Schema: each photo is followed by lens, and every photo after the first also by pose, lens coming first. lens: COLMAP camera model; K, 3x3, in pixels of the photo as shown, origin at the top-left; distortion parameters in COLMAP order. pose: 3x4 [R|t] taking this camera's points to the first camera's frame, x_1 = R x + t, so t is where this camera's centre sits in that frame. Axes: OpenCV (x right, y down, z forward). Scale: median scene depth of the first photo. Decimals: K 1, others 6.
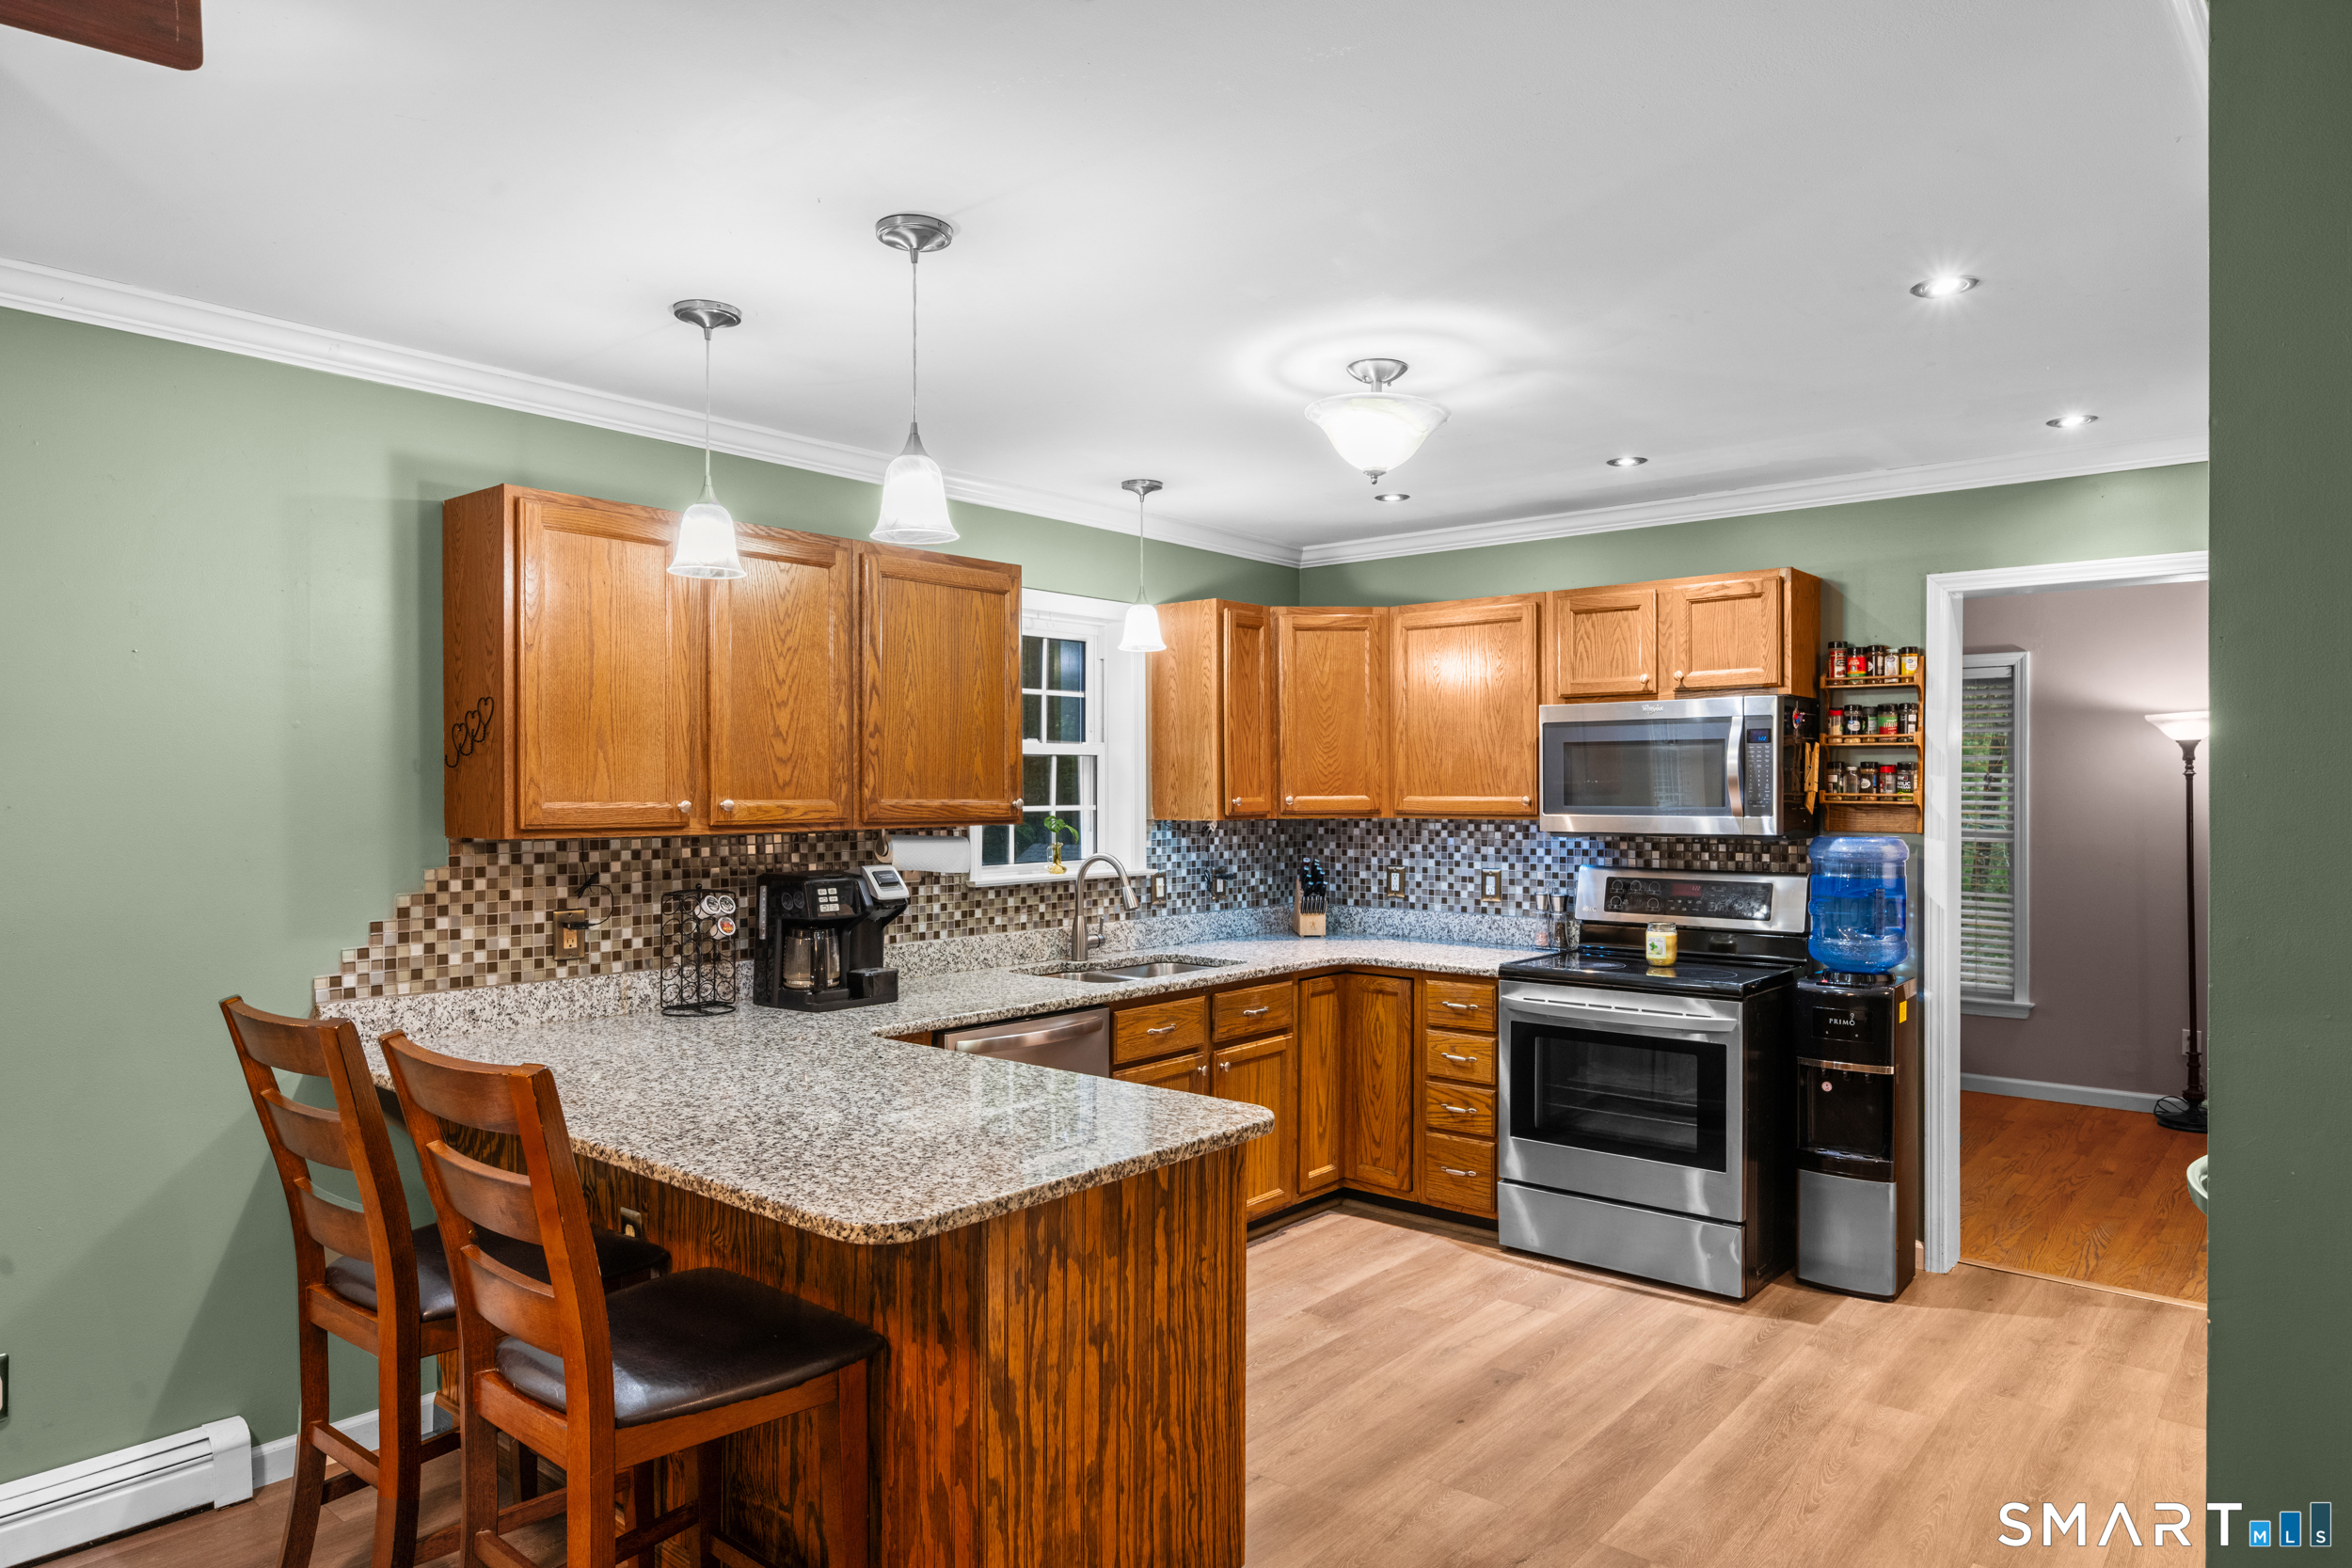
lens RADIAL K [[1434.2, 0, 1183.2], [0, 1434.2, 801.3], [0, 0, 1]] dist [0.013767, -0.000149]
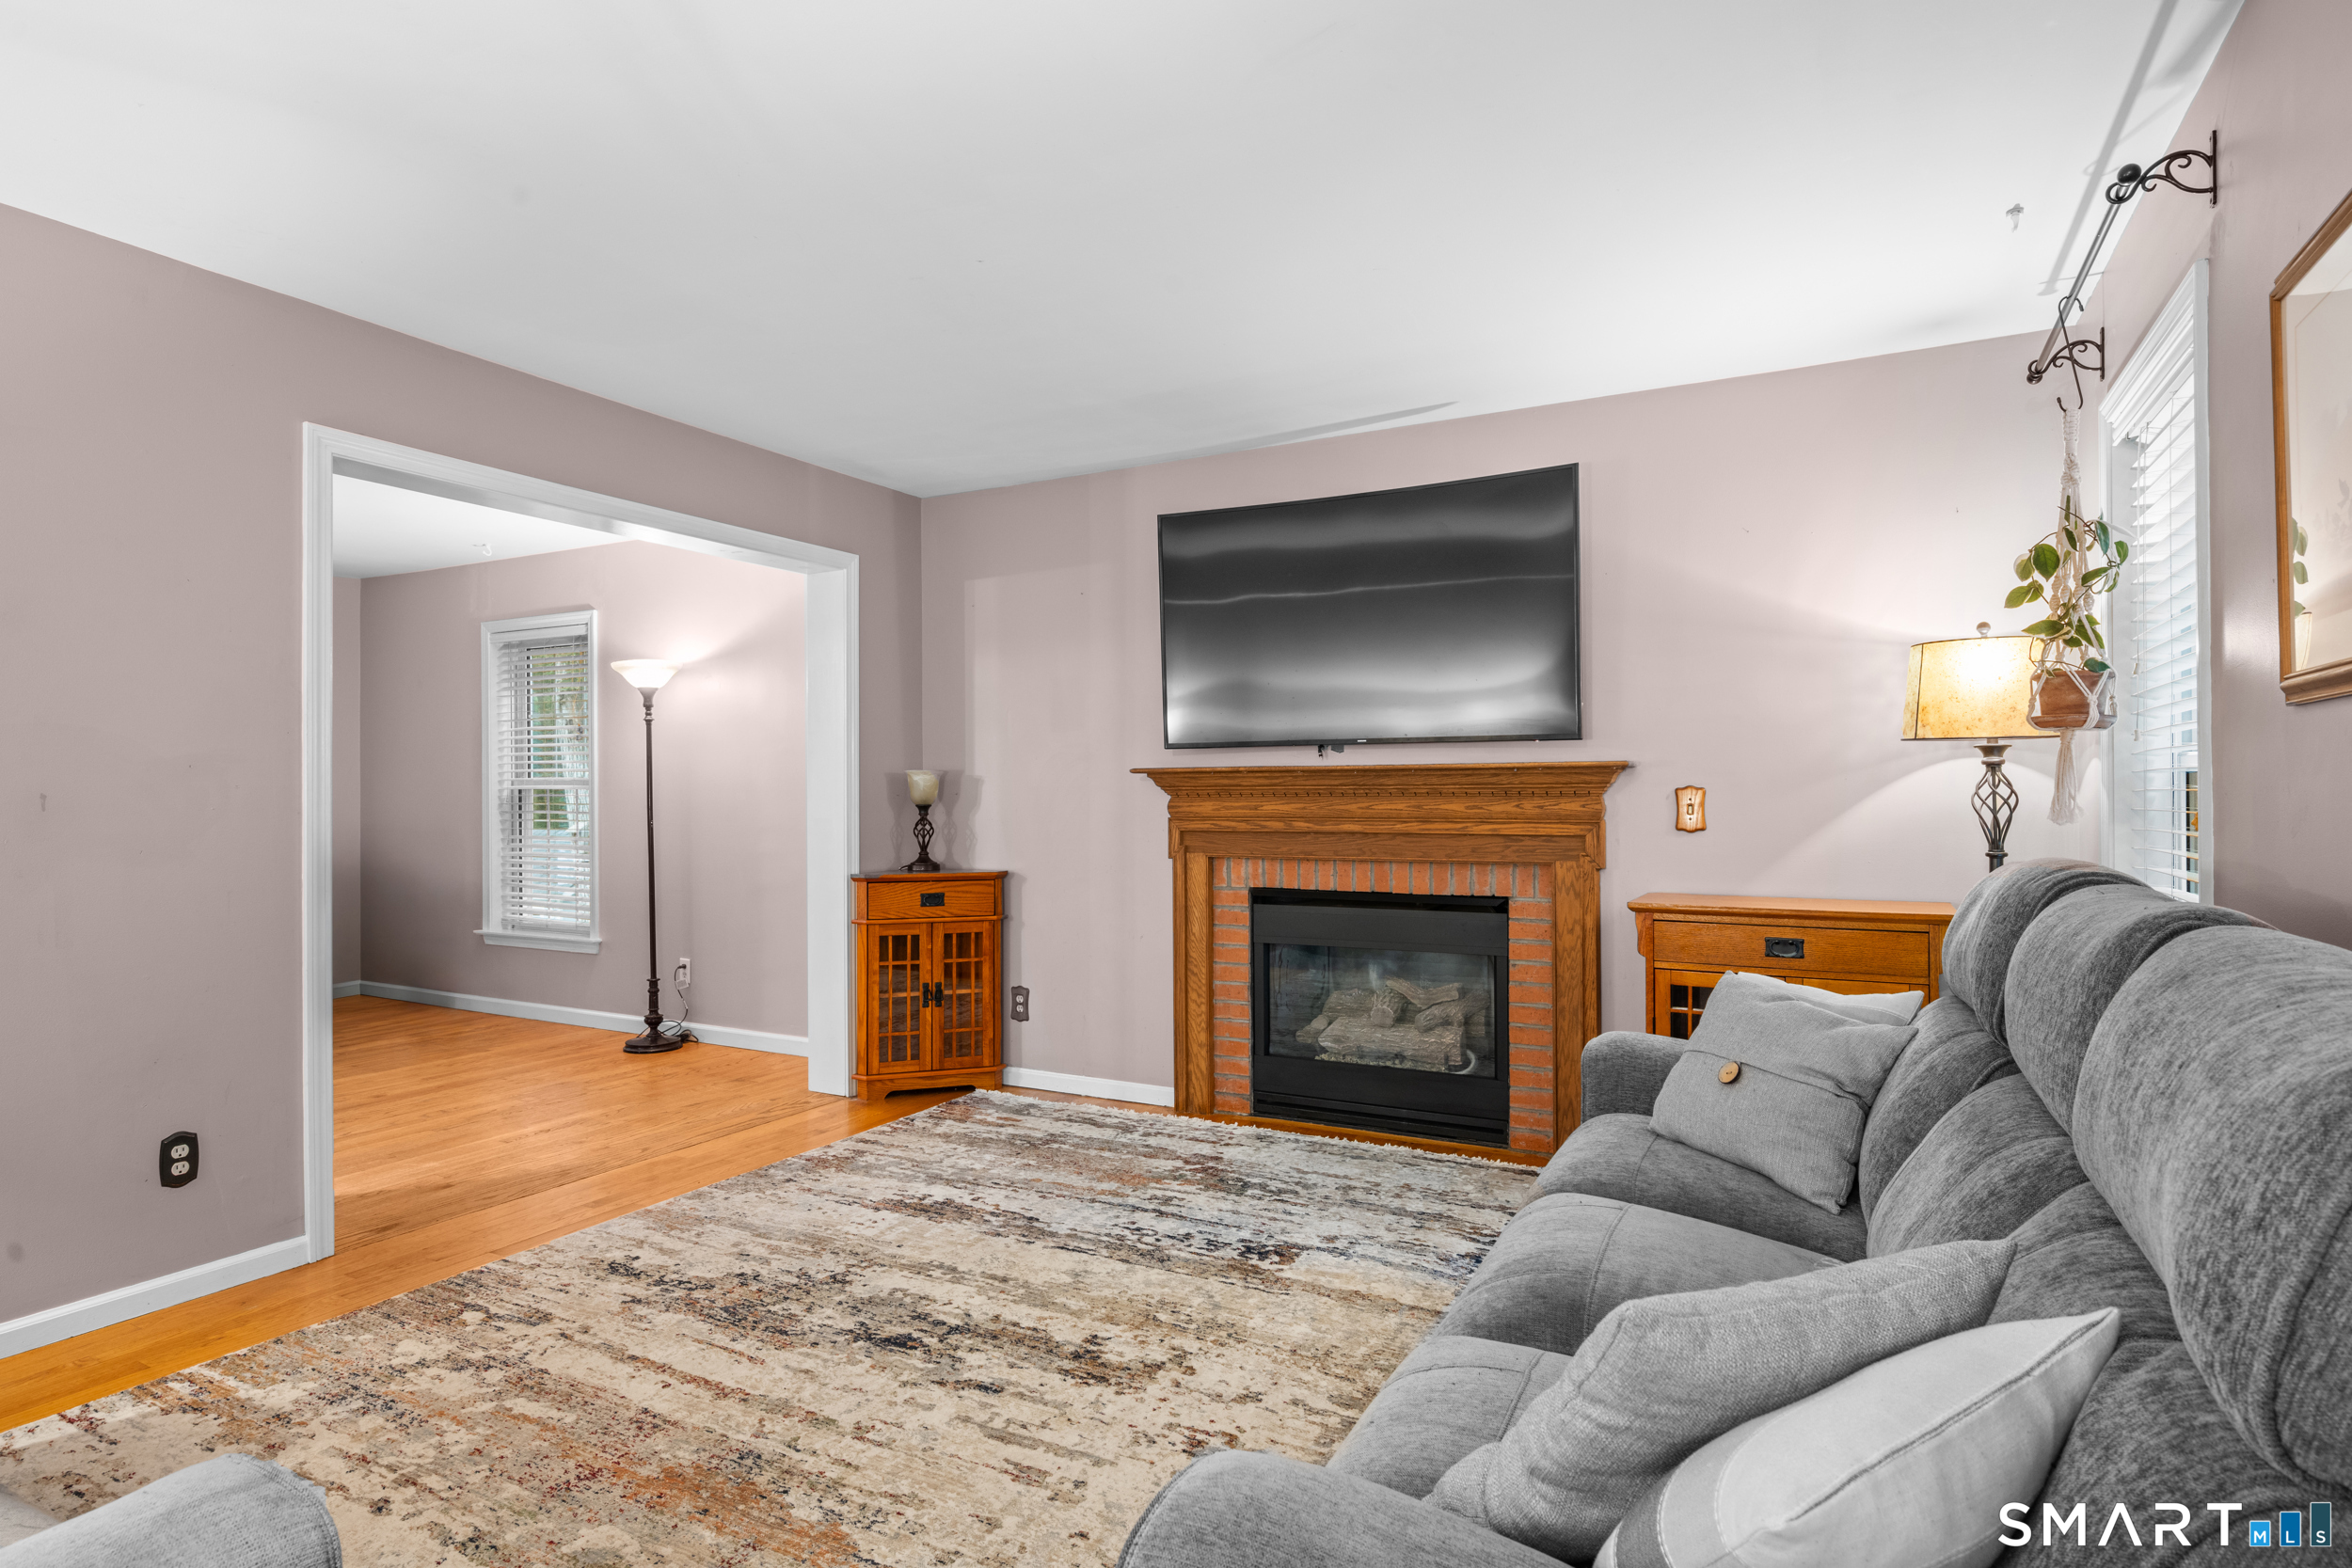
lens RADIAL K [[1227.8, 0, 1172.3], [0, 1227.8, 787.6], [0, 0, 1]] dist [-0.000035, -0.000145]
pose [[0.979305, -0.000118, 0.202388, 1.173487], [0.002917, 0.999904, -0.013531, 0.059105], [-0.202367, 0.013841, 0.979212, 0.029290]]
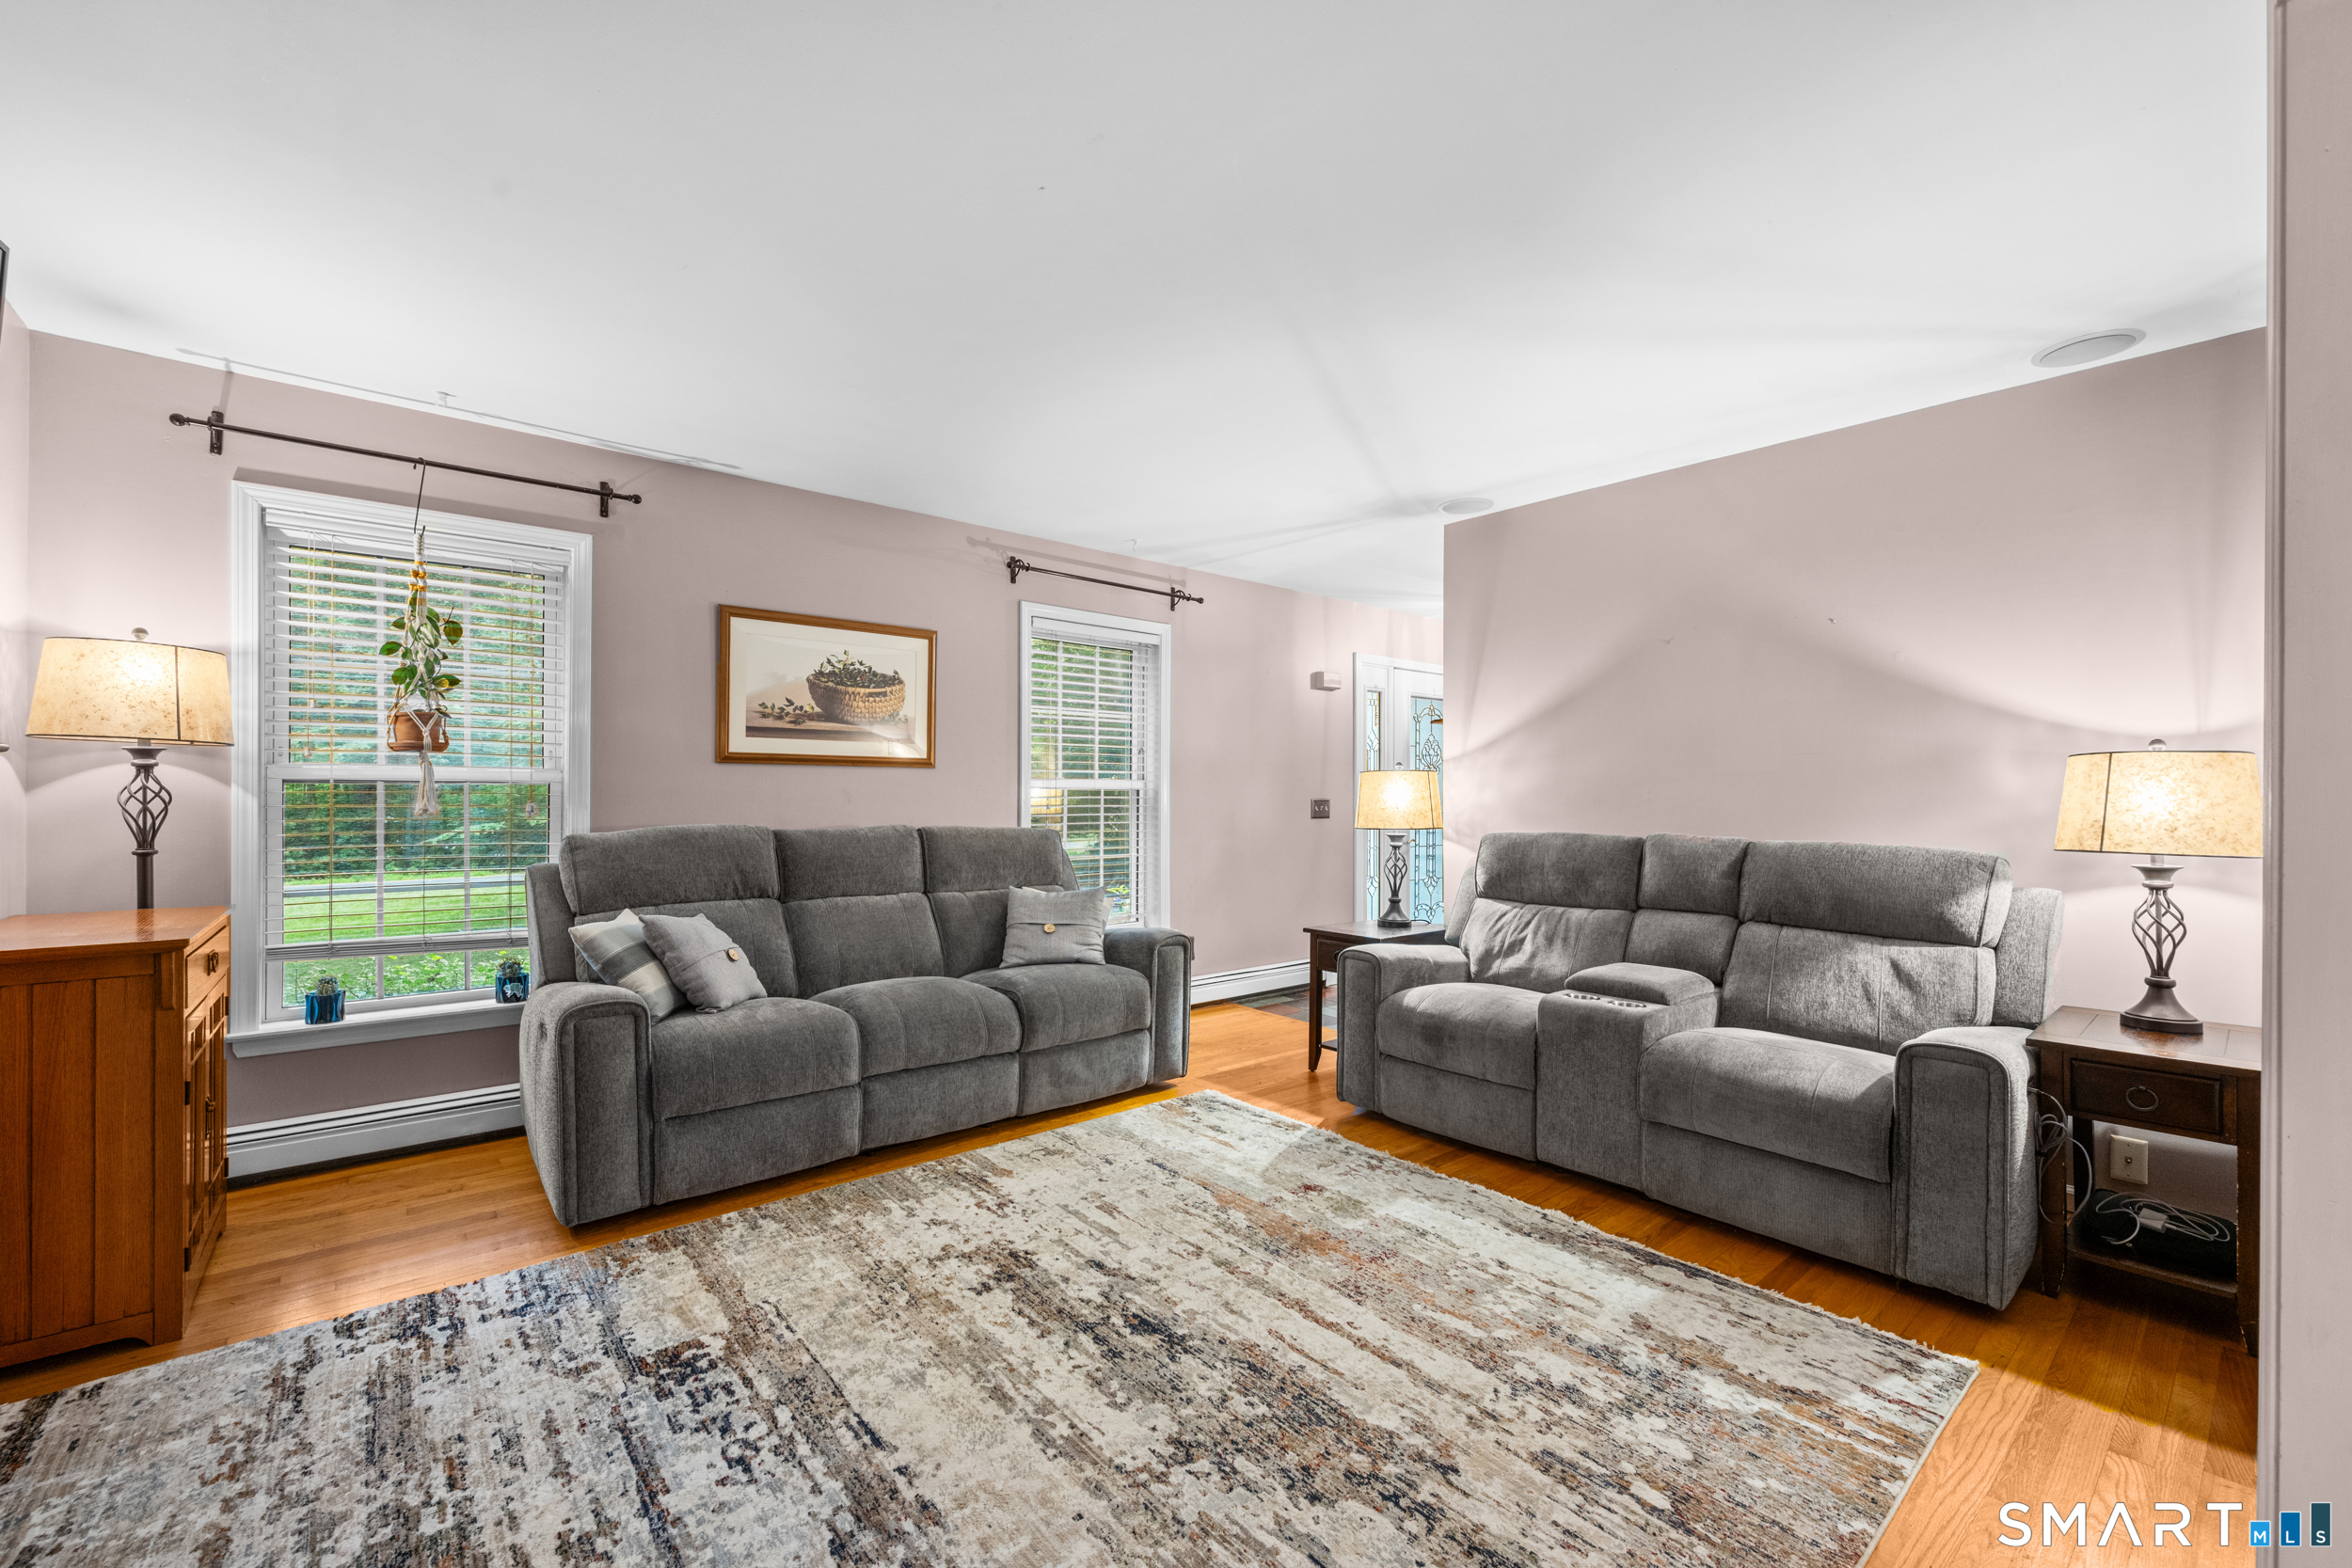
lens RADIAL K [[965.0, 0, 1176.0], [0, 965.0, 784.0], [0, 0, 1]] dist [0.001570, -0.000575]
pose [[-0.985397, -0.002034, 0.170260, 1.074354], [-0.002226, 0.999997, -0.000937, 0.048001], [-0.170258, -0.001303, -0.985399, 1.041155]]
